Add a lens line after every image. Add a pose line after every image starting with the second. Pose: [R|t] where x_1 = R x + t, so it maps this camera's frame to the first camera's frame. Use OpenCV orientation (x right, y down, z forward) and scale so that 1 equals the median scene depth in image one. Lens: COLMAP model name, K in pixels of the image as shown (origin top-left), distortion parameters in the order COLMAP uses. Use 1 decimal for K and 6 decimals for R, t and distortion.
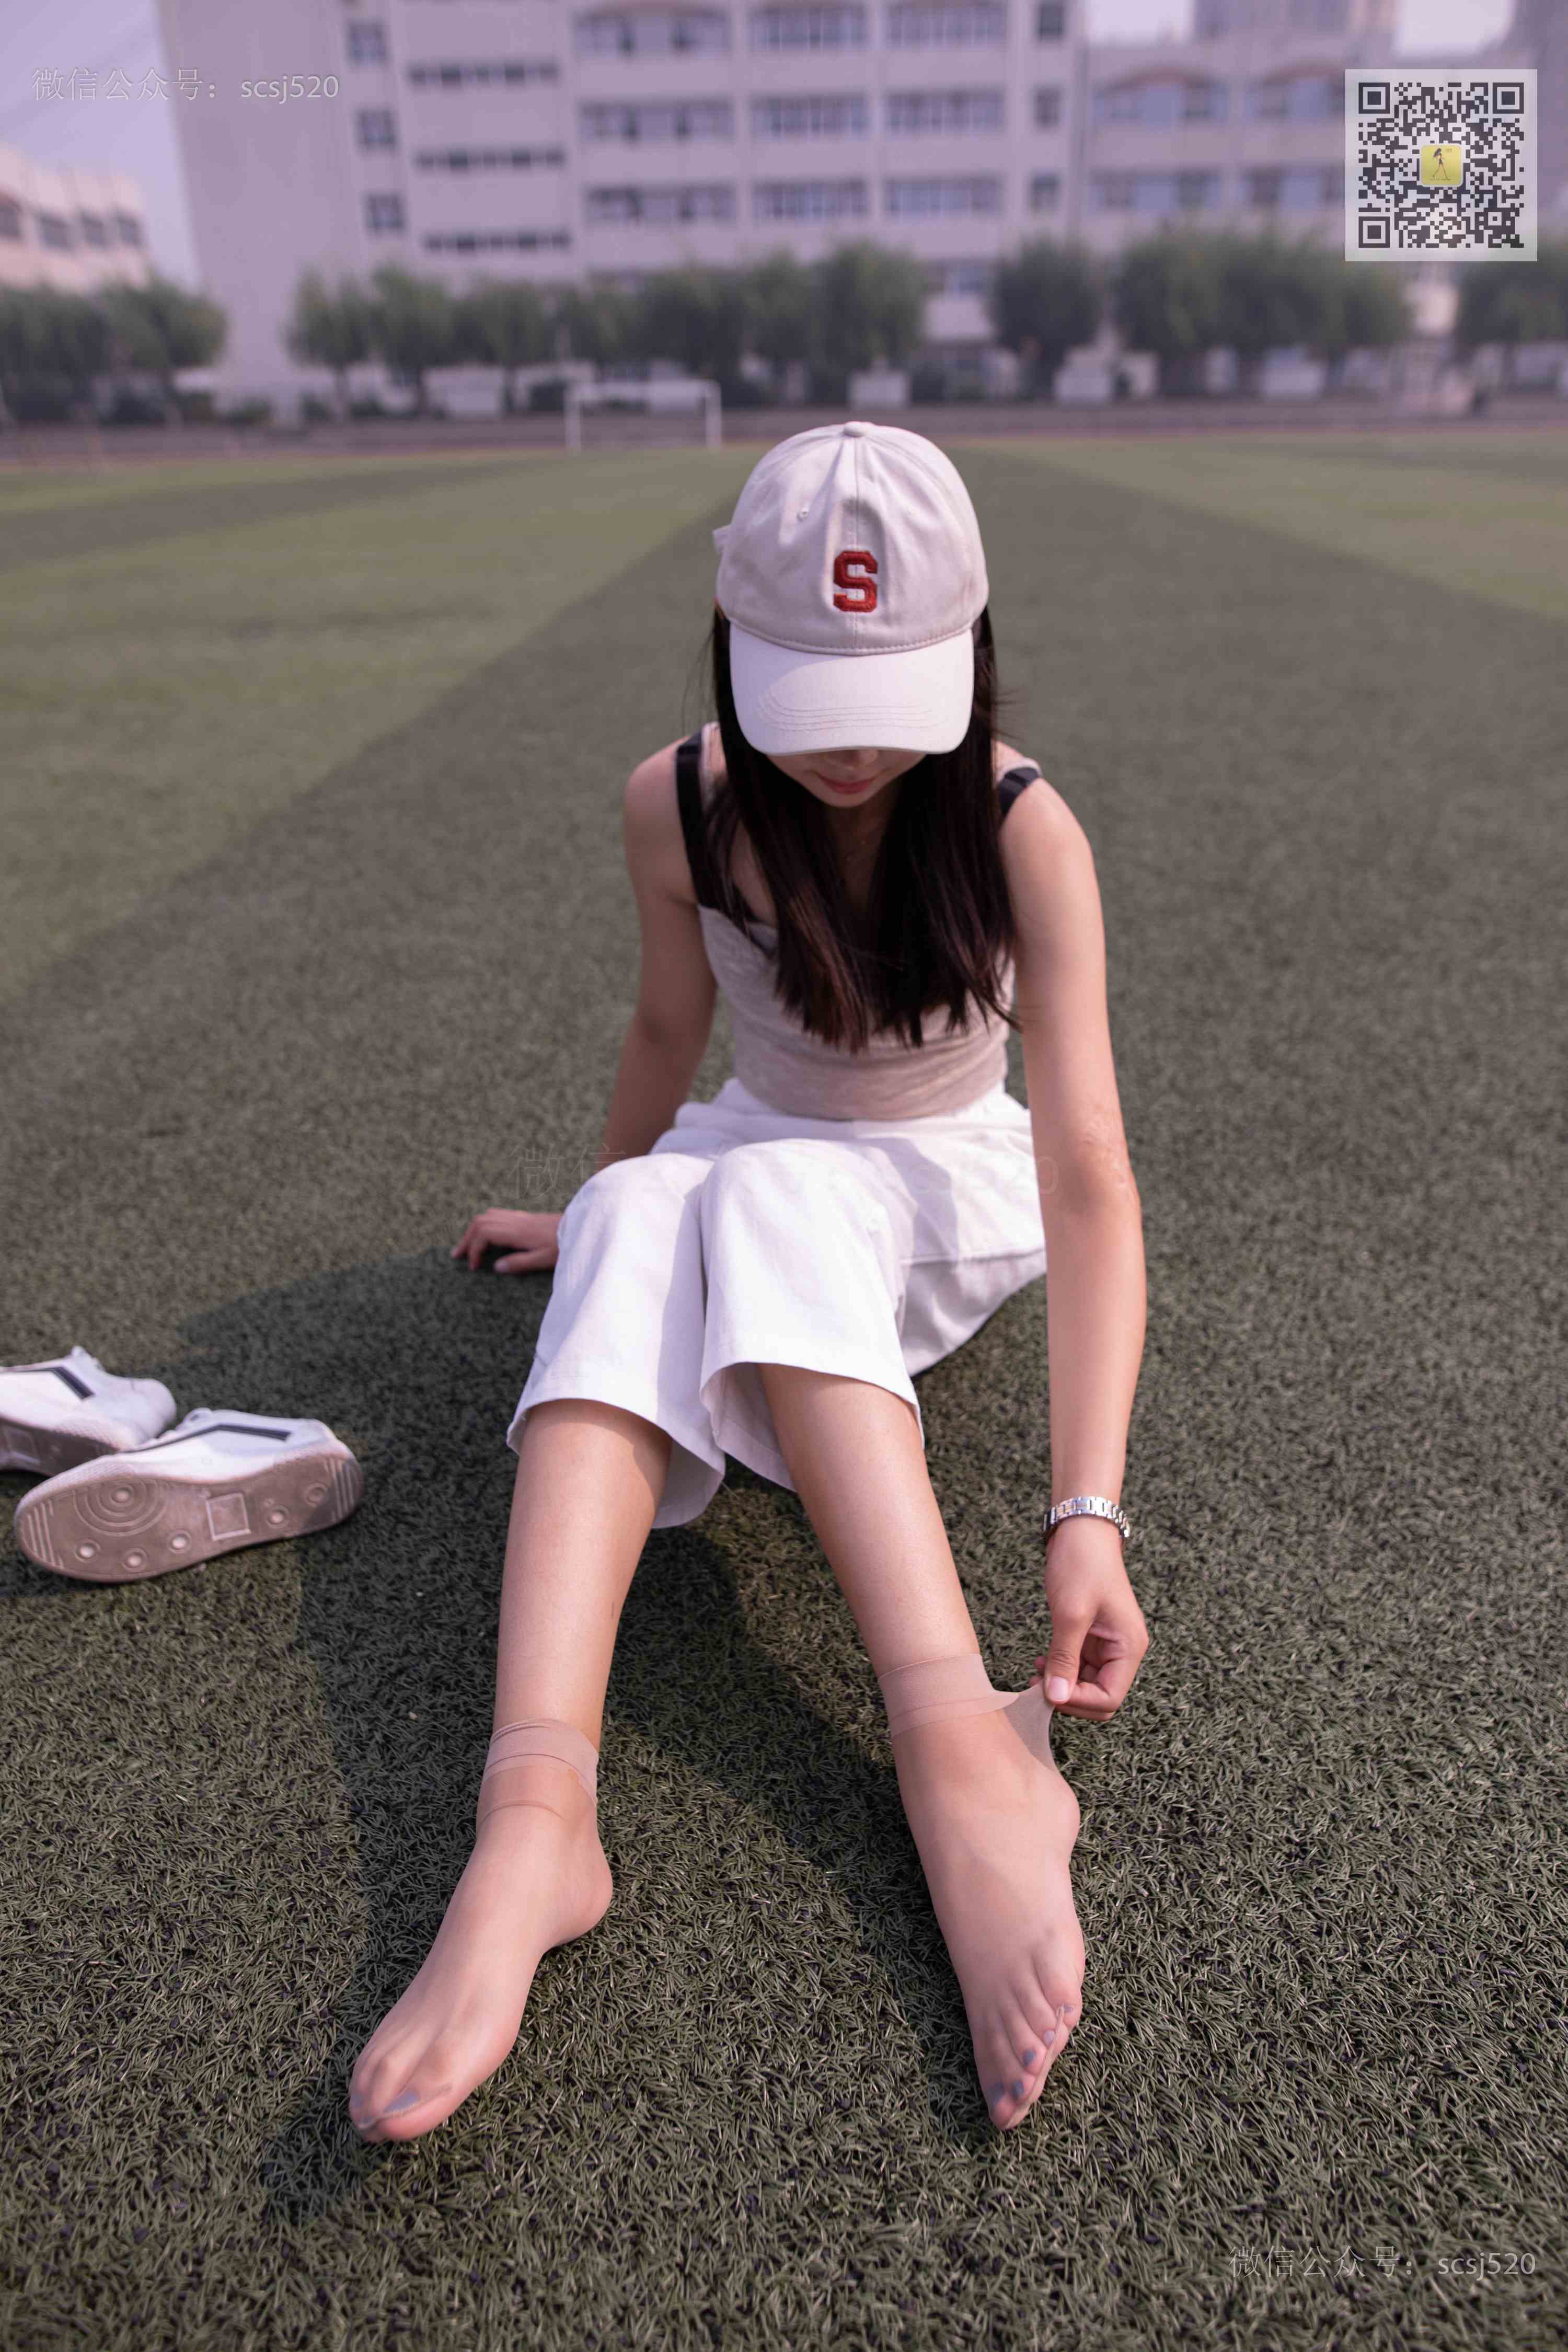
lens RADIAL K [[1633.5, 0, 786.2], [0, 1633.5, 1184.1], [0, 0, 1]] dist [-0.052150, 0.045268]
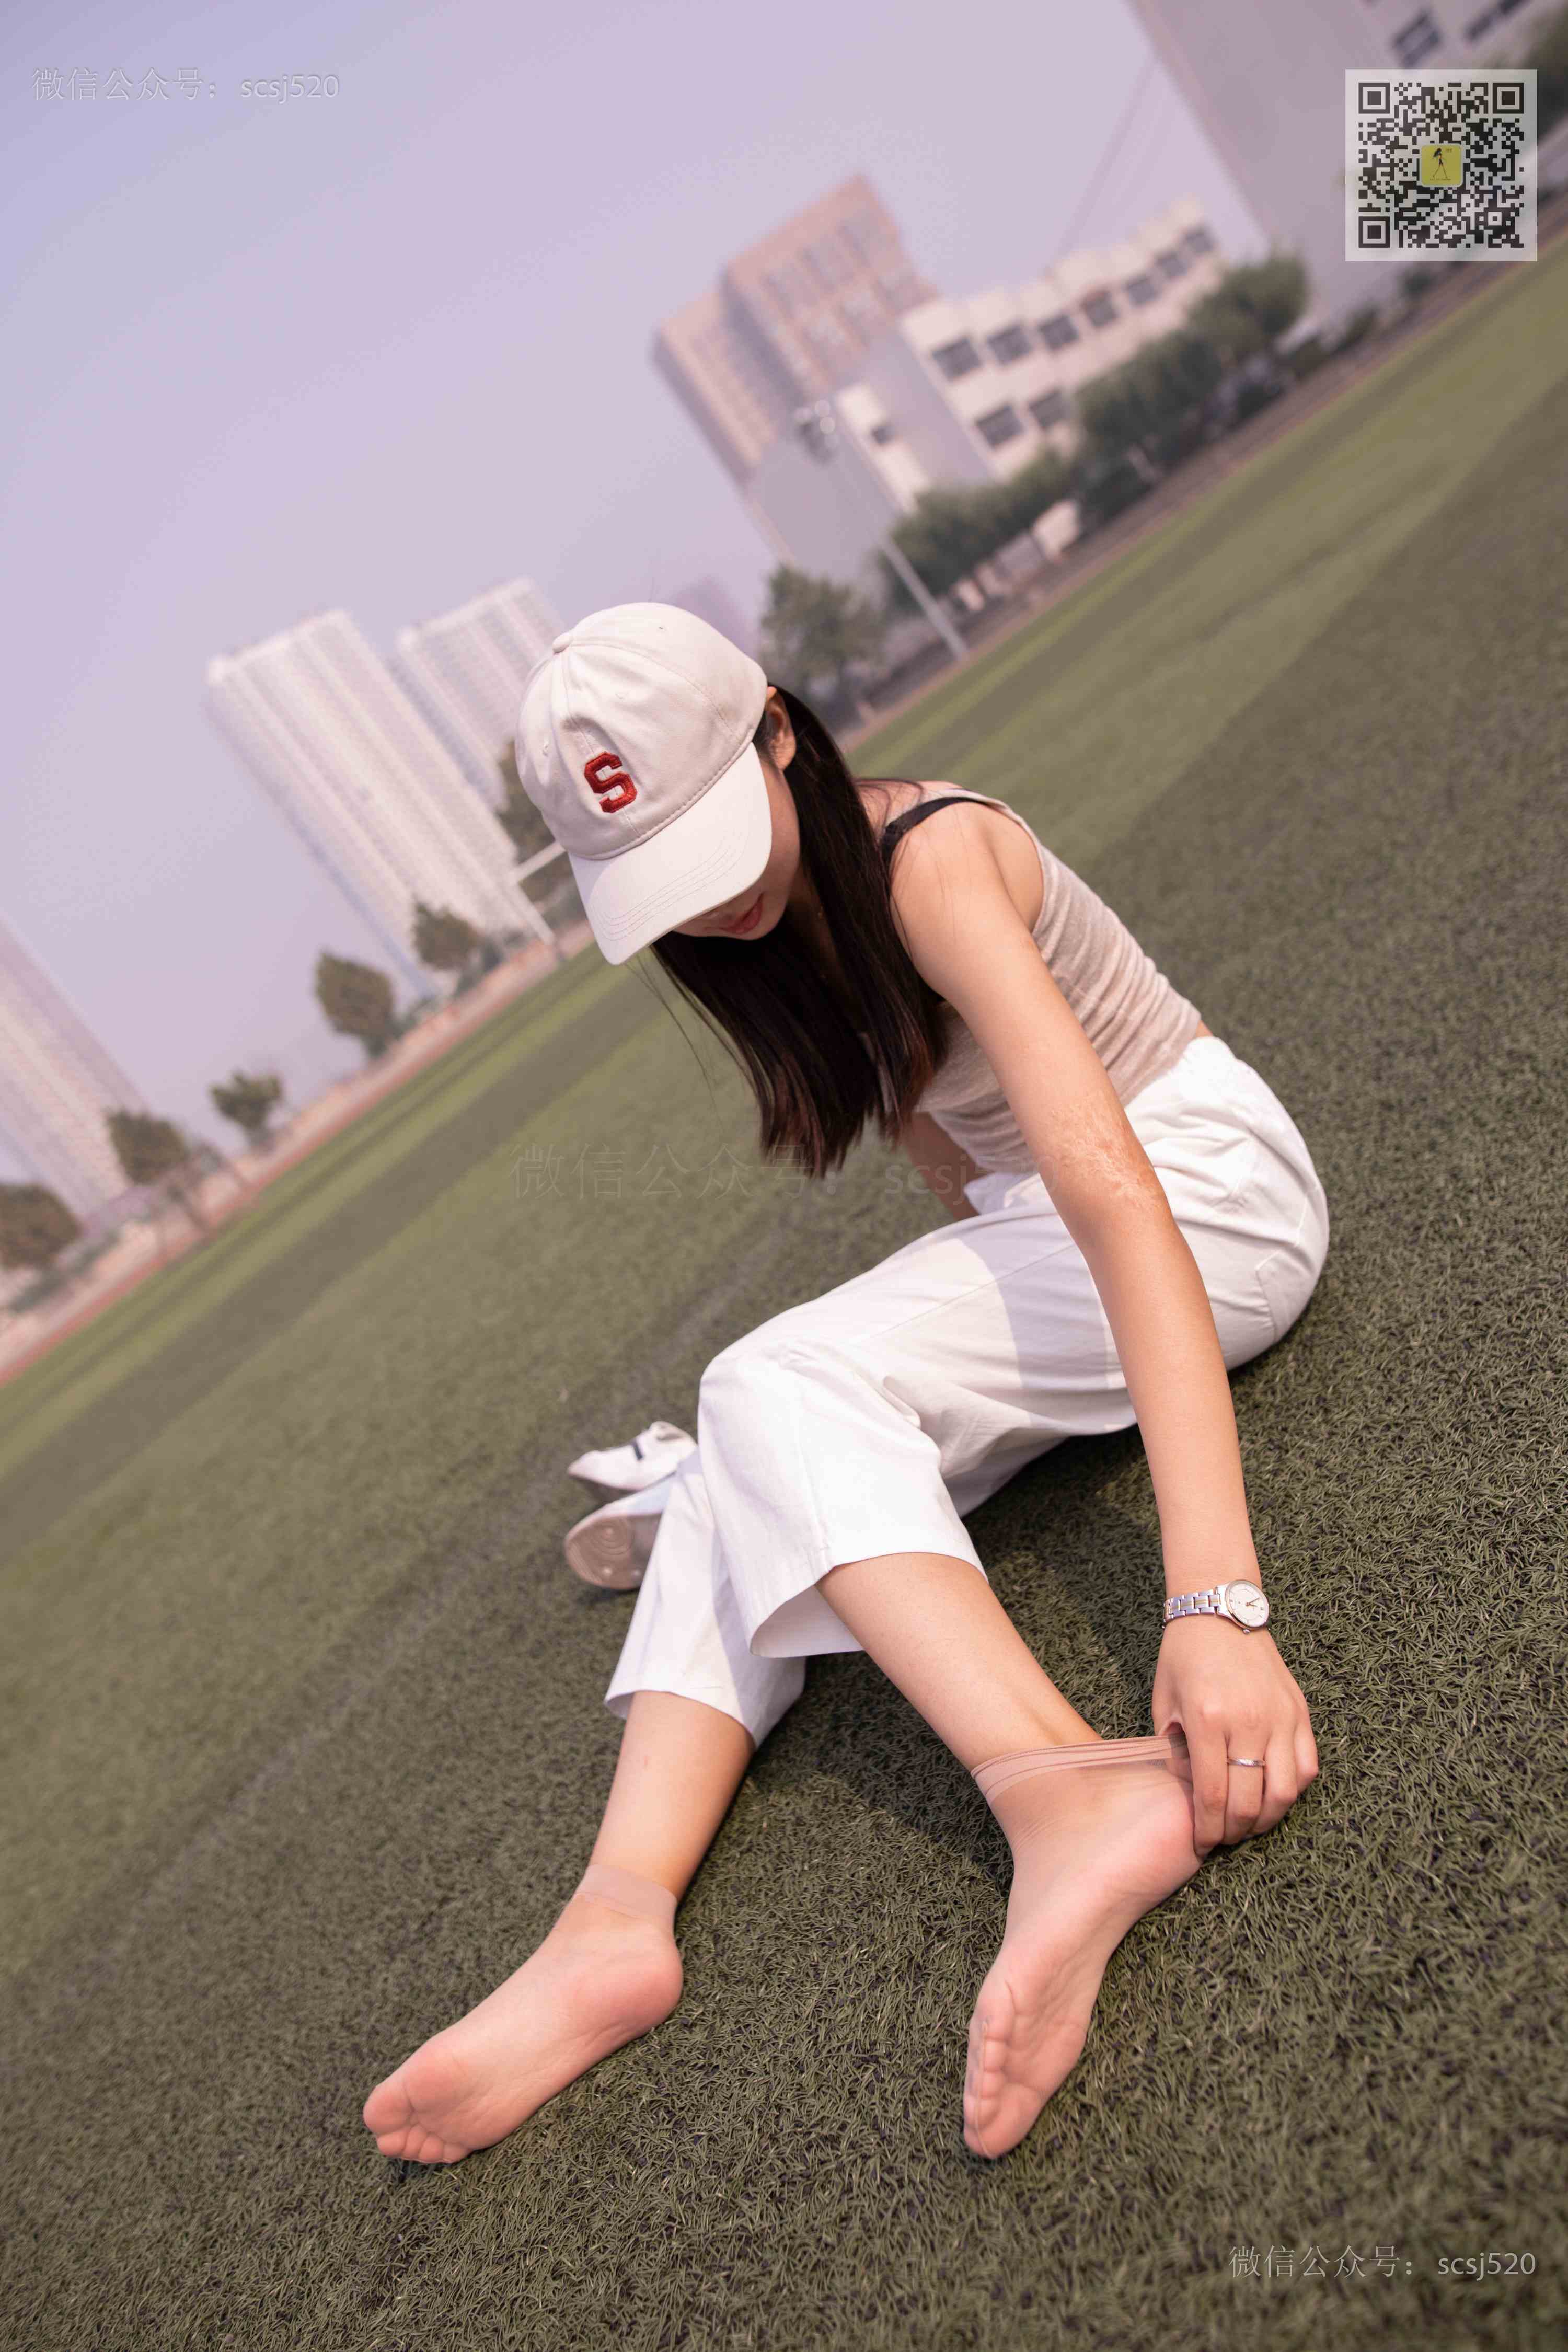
lens RADIAL K [[1633.5, 0, 786.2], [0, 1633.5, 1184.1], [0, 0, 1]] dist [-0.052150, 0.045268]
pose [[0.641237, -0.260474, -0.721781, 0.844507], [0.289209, 0.953296, -0.087087, 0.068720], [0.710755, -0.152902, 0.686621, 0.152687]]
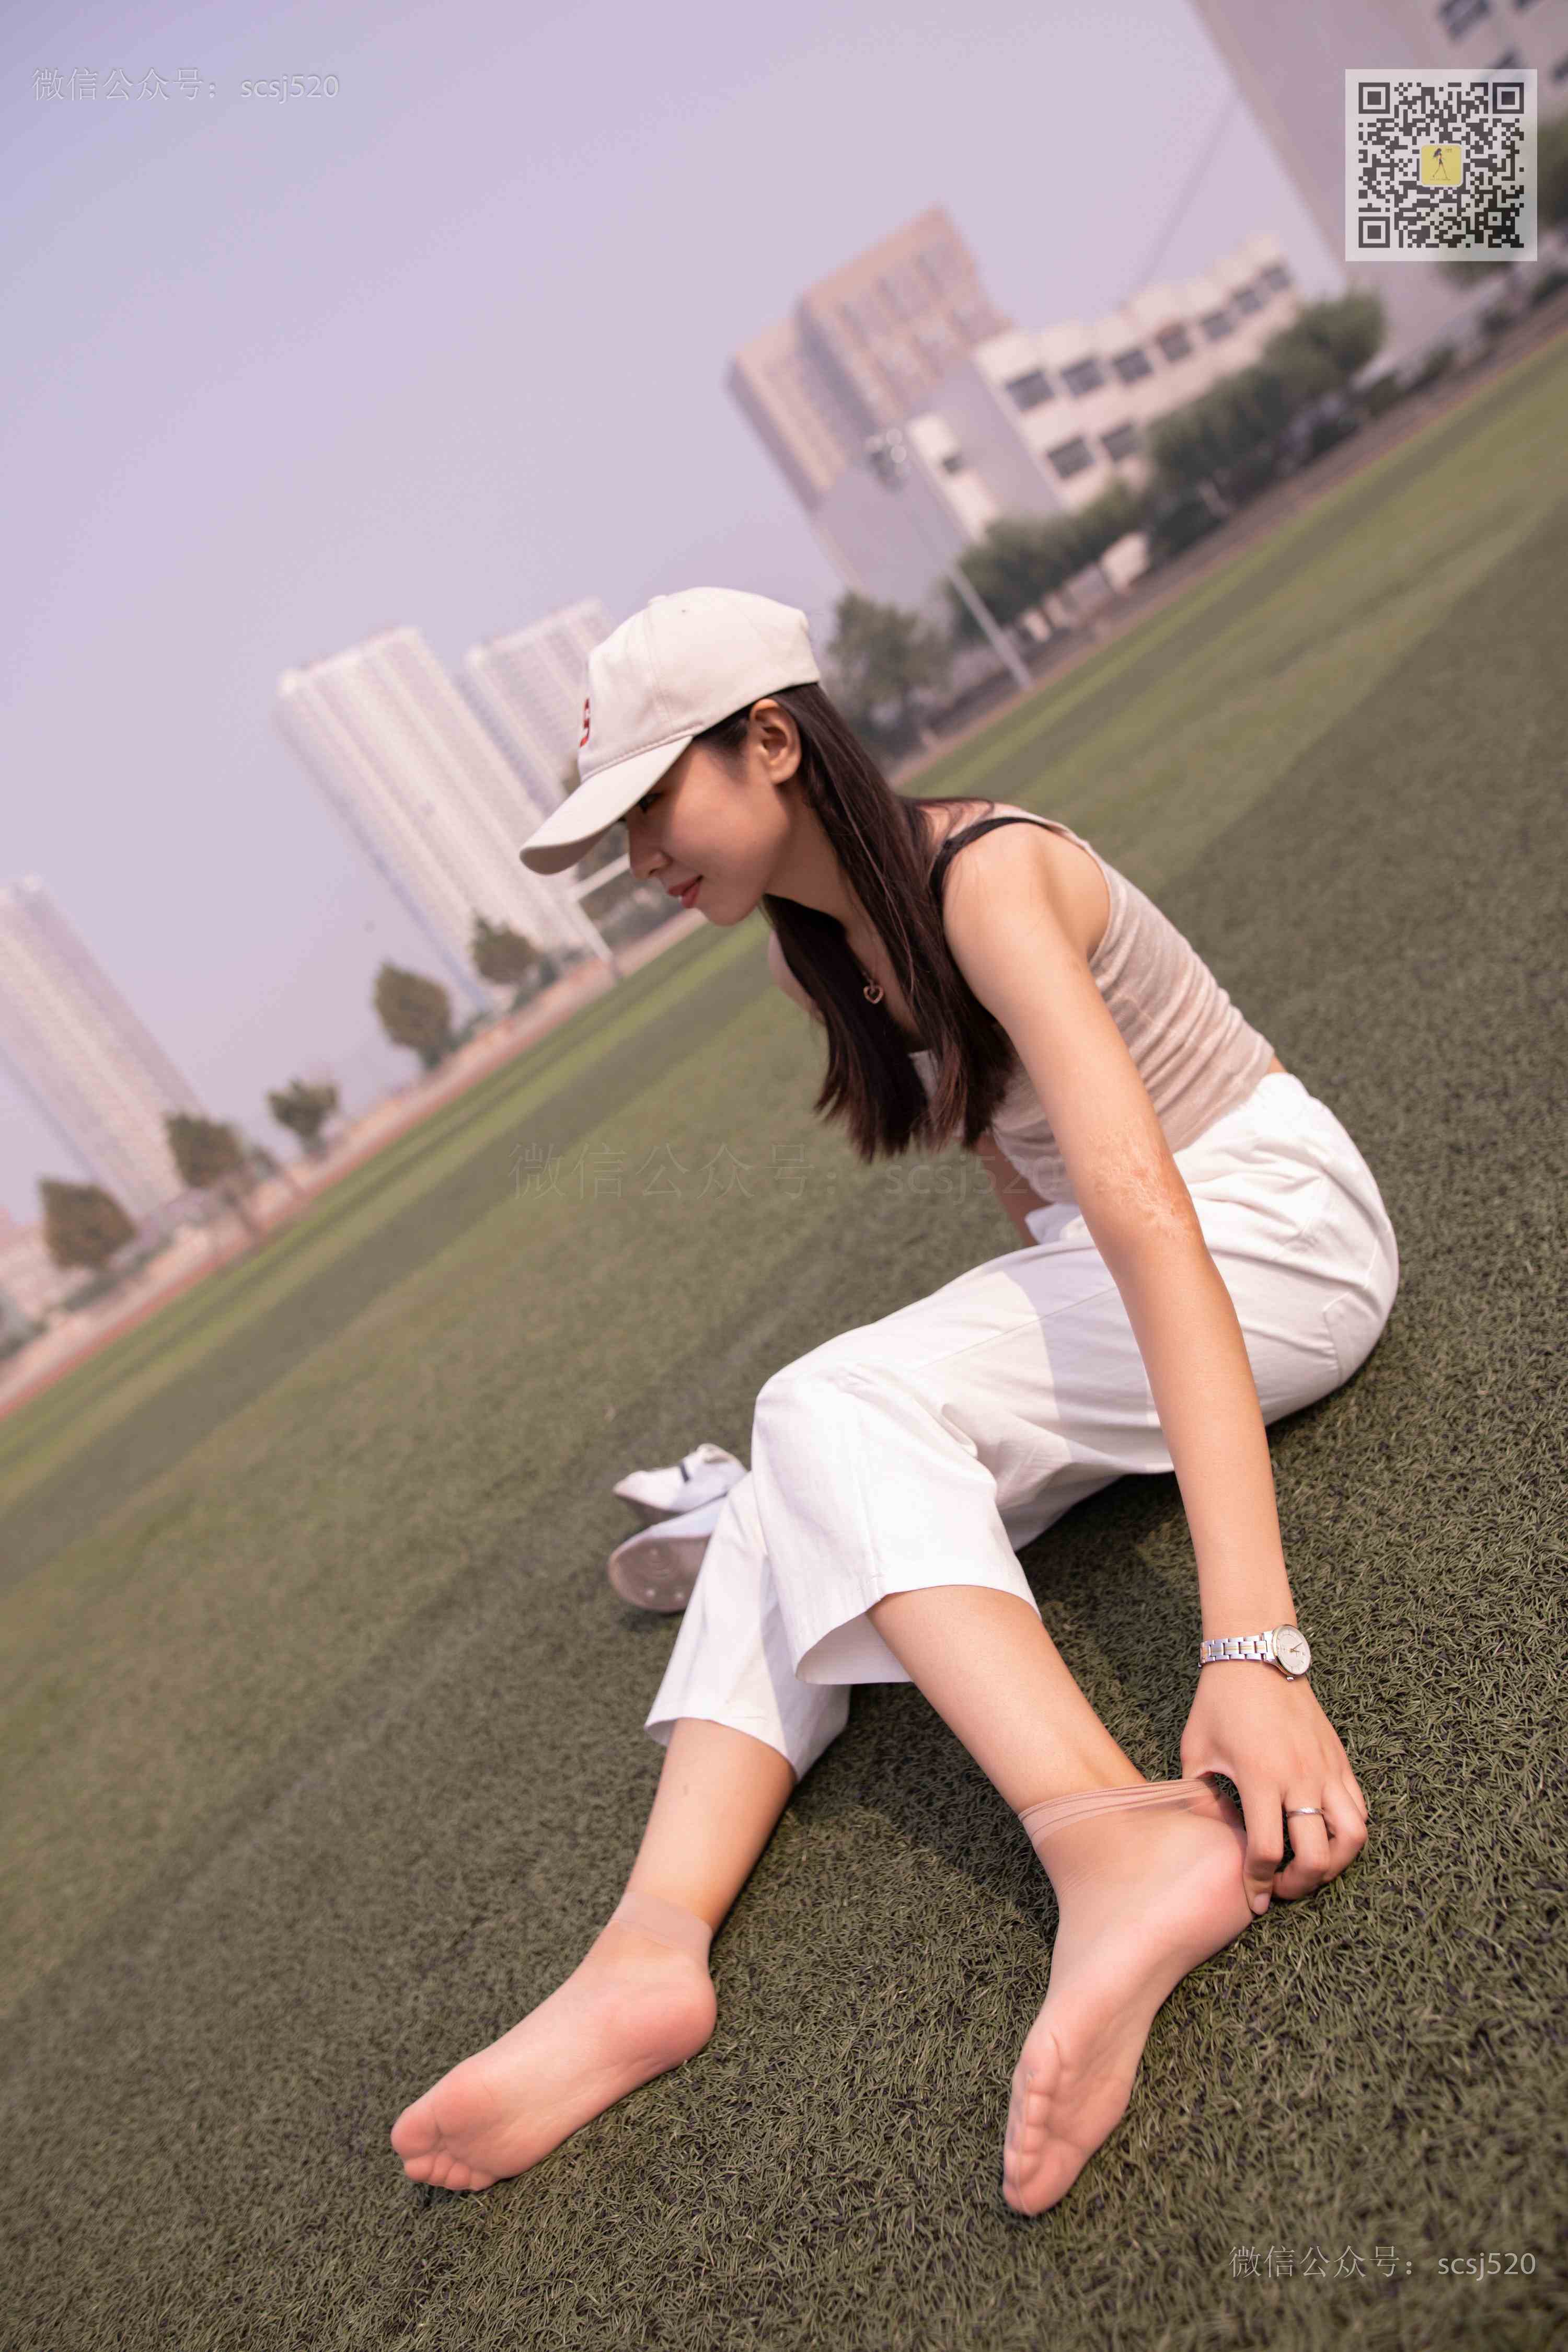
lens RADIAL K [[1633.5, 0, 786.2], [0, 1633.5, 1184.1], [0, 0, 1]] dist [-0.052150, 0.045268]
pose [[0.627239, -0.251247, -0.737188, 0.834702], [0.256783, 0.960324, -0.108811, 0.064937], [0.735278, -0.121047, 0.666869, 0.153164]]
